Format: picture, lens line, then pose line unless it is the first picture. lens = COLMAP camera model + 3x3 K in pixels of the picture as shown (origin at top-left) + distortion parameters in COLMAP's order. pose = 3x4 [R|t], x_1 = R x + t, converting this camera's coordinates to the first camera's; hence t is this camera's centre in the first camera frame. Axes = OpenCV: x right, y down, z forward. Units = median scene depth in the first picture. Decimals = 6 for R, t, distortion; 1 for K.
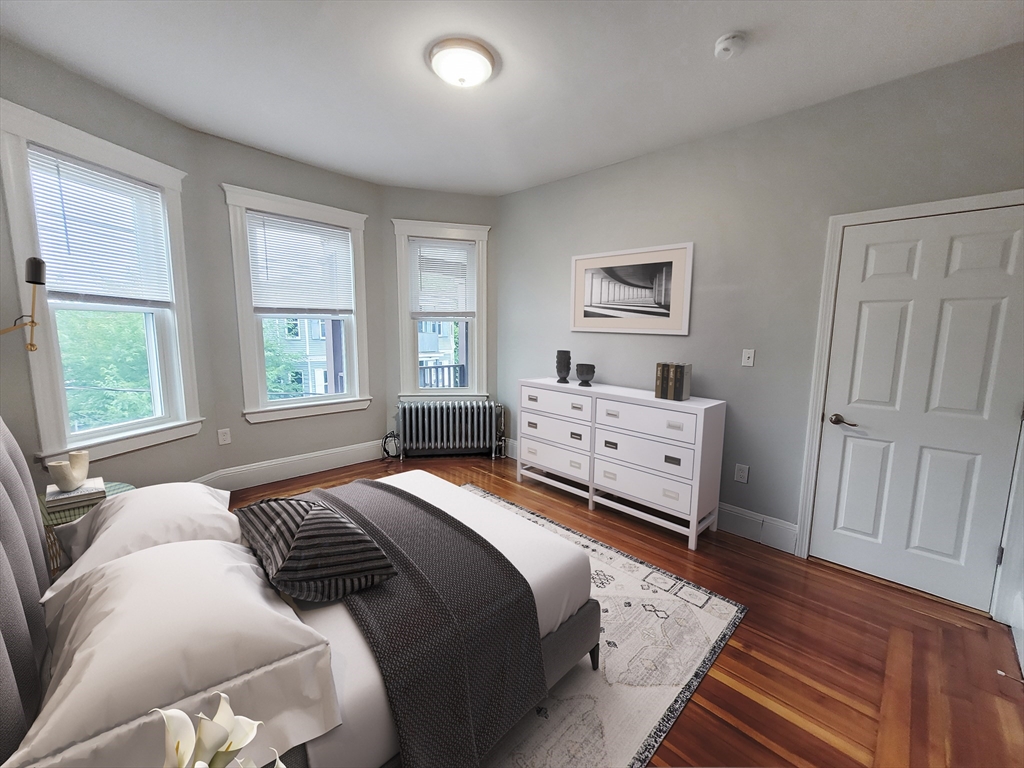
lens RADIAL K [[421.5, 0, 512.0], [0, 421.5, 384.0], [0, 0, 1]] dist [0.000125, 0.000168]
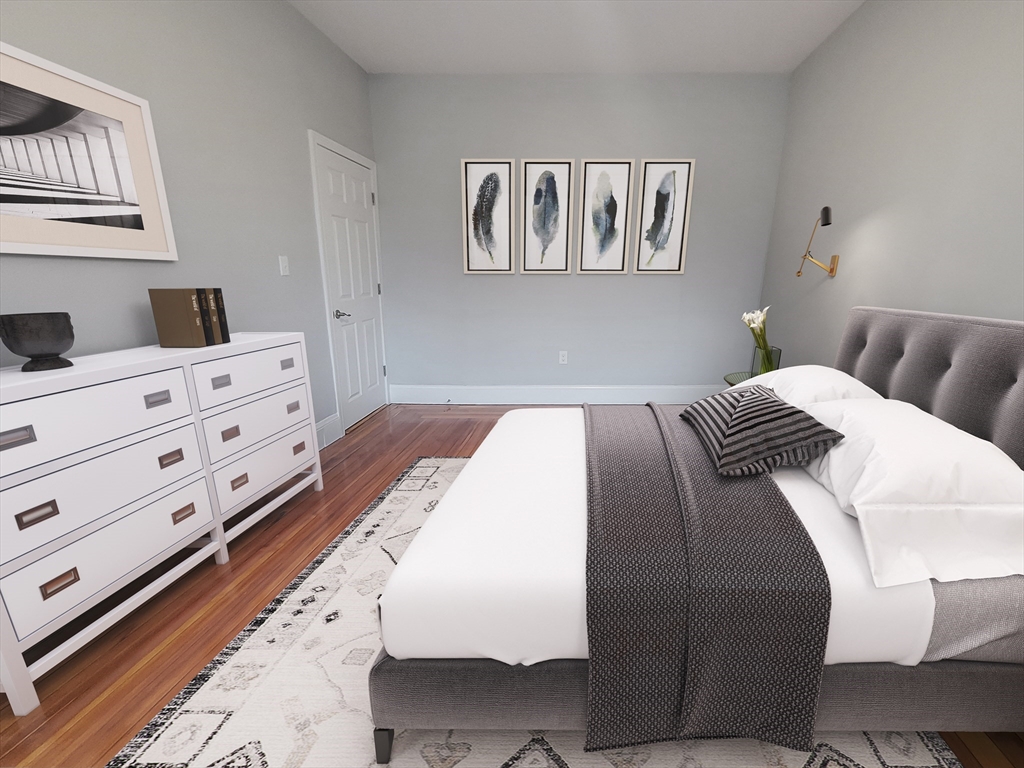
lens RADIAL K [[421.5, 0, 512.0], [0, 421.5, 384.0], [0, 0, 1]] dist [0.000125, 0.000168]
pose [[-0.562713, -0.223805, 0.795780, -0.435107], [0.101400, 0.936696, 0.335139, -0.076829], [-0.820410, 0.269279, -0.504397, 0.941424]]
